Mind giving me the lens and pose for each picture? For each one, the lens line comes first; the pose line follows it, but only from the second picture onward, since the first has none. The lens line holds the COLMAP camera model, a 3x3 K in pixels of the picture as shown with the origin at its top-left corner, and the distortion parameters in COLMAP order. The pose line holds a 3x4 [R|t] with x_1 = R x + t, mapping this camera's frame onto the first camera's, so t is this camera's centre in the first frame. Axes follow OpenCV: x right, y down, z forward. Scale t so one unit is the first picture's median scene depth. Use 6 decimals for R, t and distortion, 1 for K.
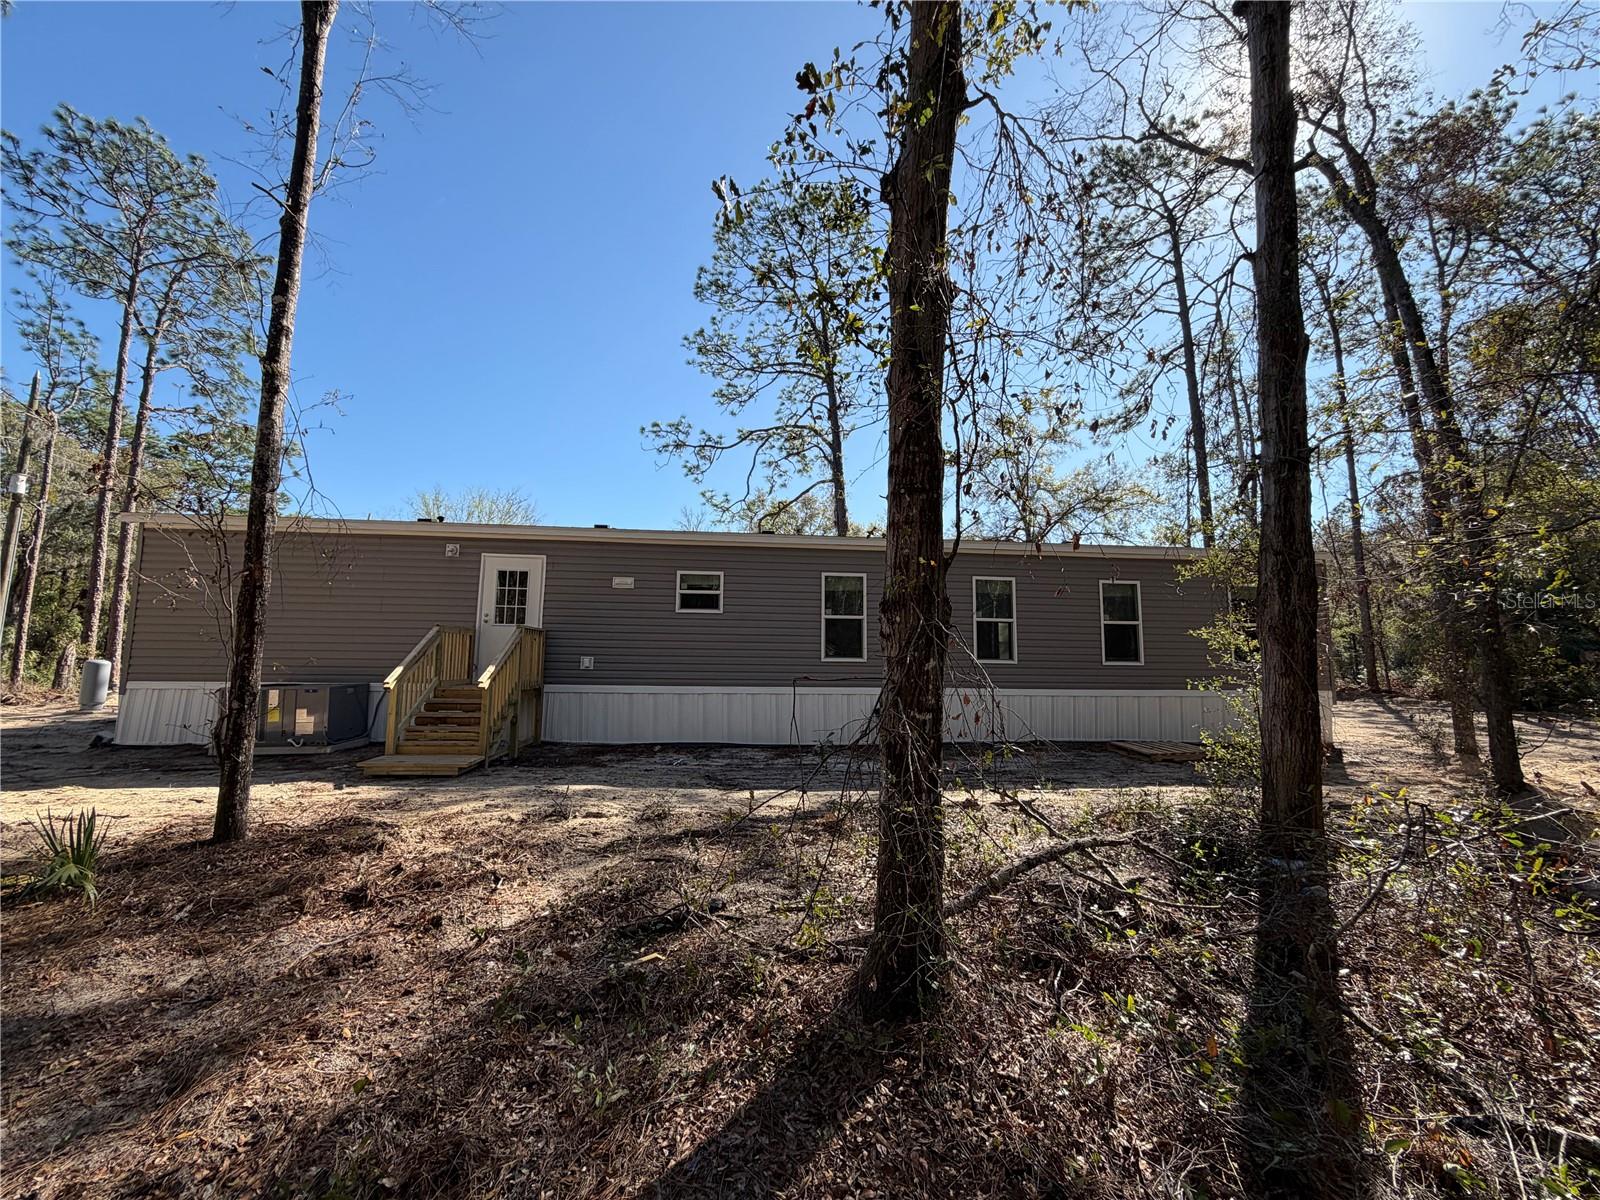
lens RADIAL K [[638.6, 0, 799.5], [0, 638.6, 602.0], [0, 0, 1]] dist [0.000401, 0.000114]
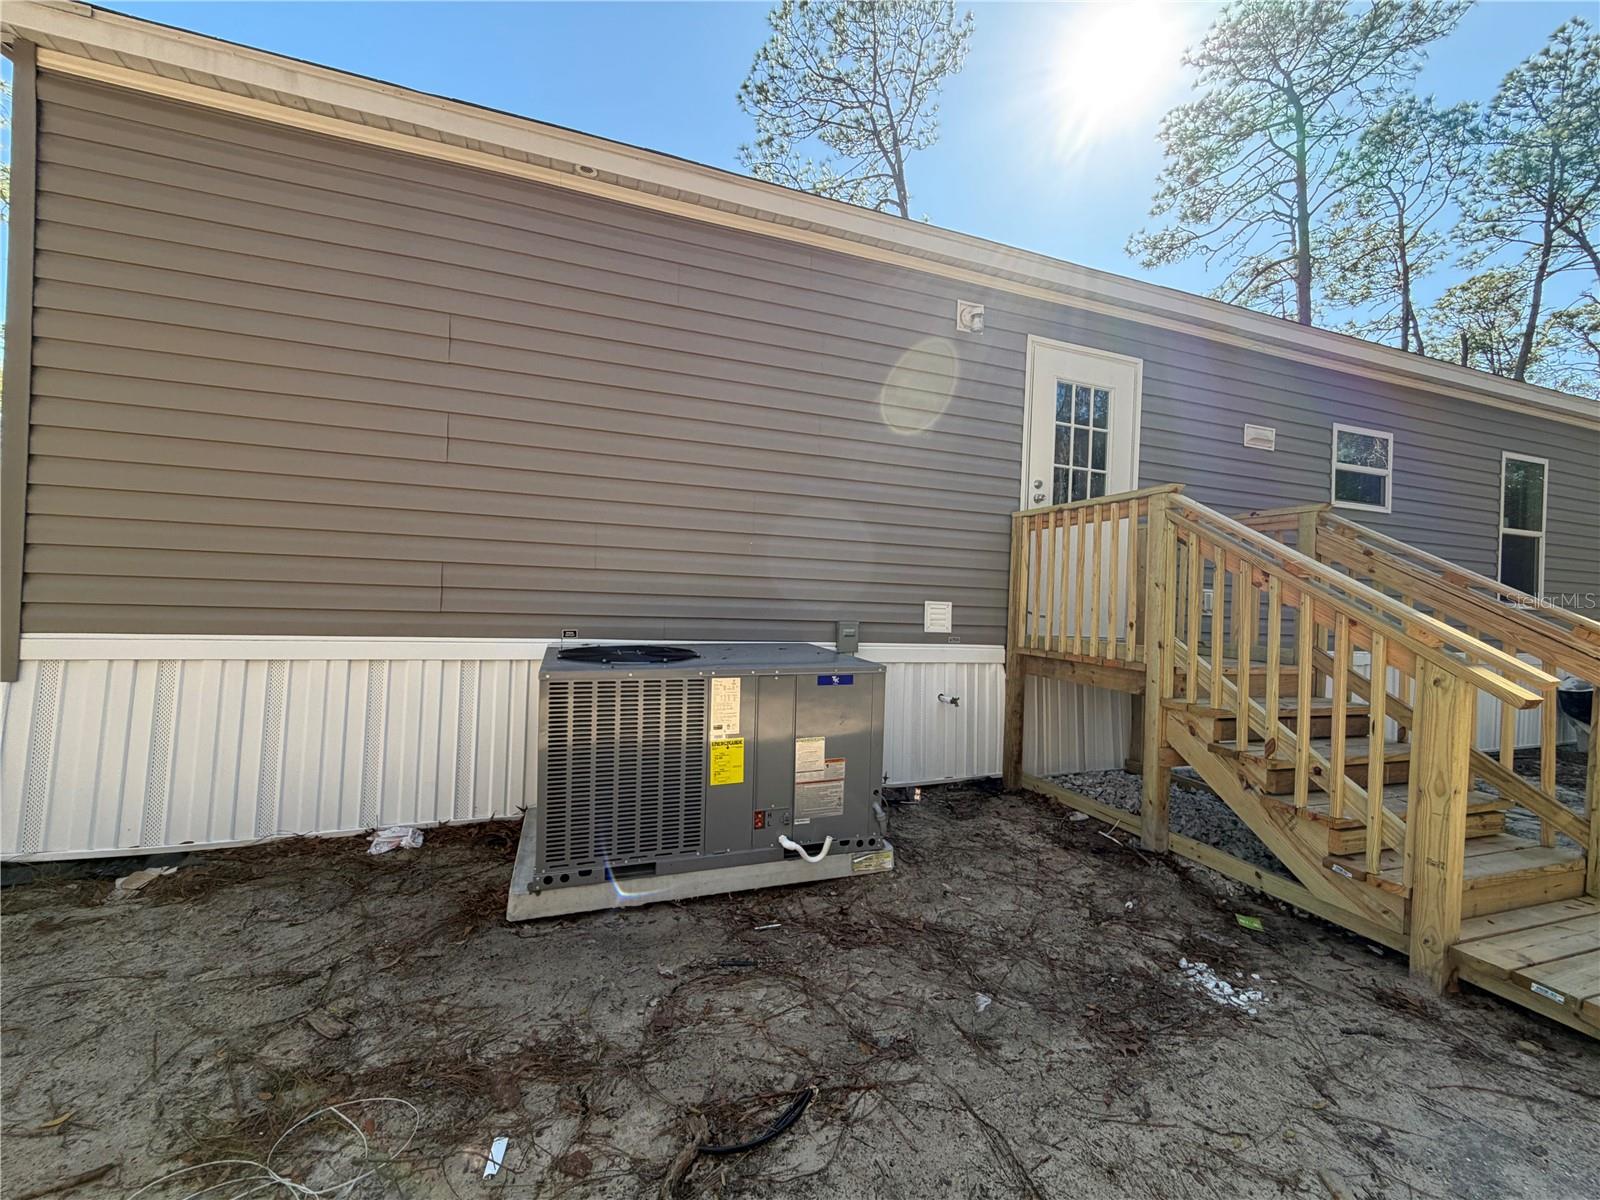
lens RADIAL K [[638.6, 0, 799.5], [0, 638.6, 602.0], [0, 0, 1]] dist [0.000401, 0.000114]
pose [[0.971131, 0.023365, 0.237399, -1.666462], [-0.049199, 0.993414, 0.103483, 0.138771], [-0.233418, -0.112176, 0.965884, 1.385334]]
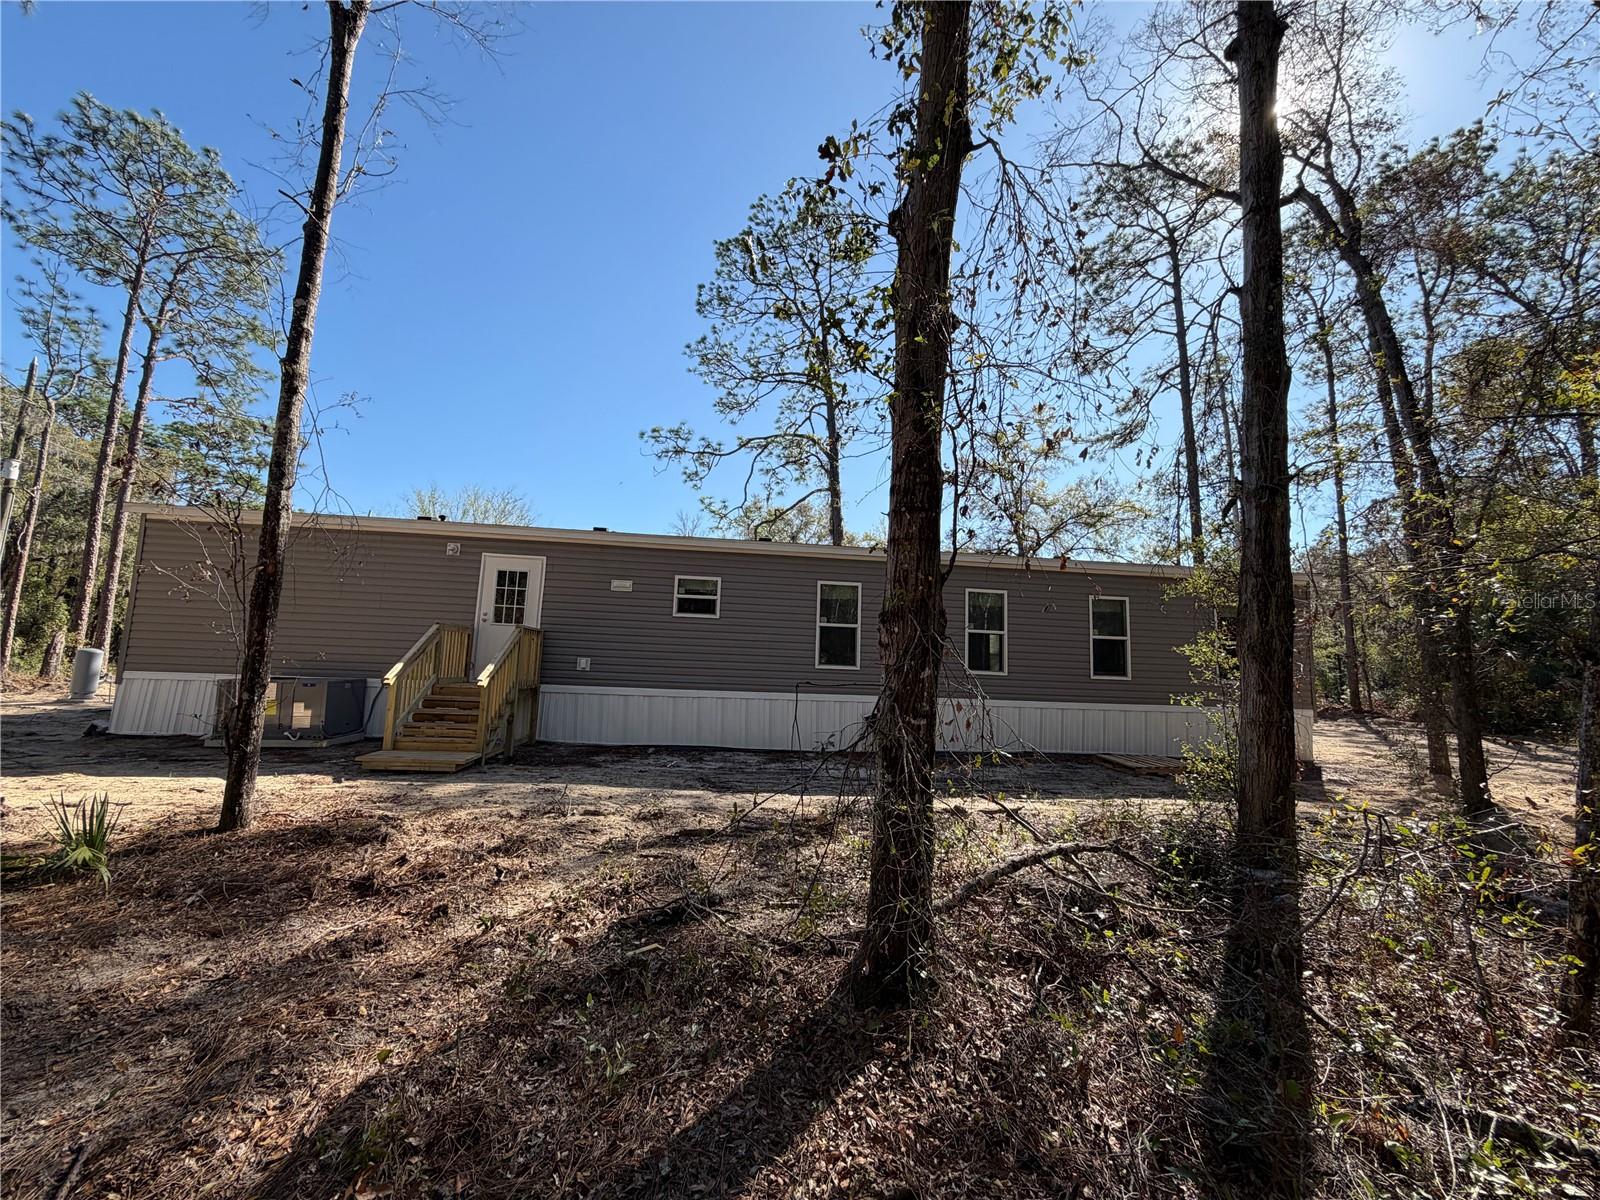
lens RADIAL K [[639.4, 0, 800.0], [0, 639.4, 600.0], [0, 0, 1]] dist [-0.000044, -0.000060]
pose [[0.999564, 0.026532, 0.012987, -0.013286], [-0.026353, 0.999558, -0.013749, -0.002256], [-0.013346, 0.013400, 0.999821, -0.039909]]
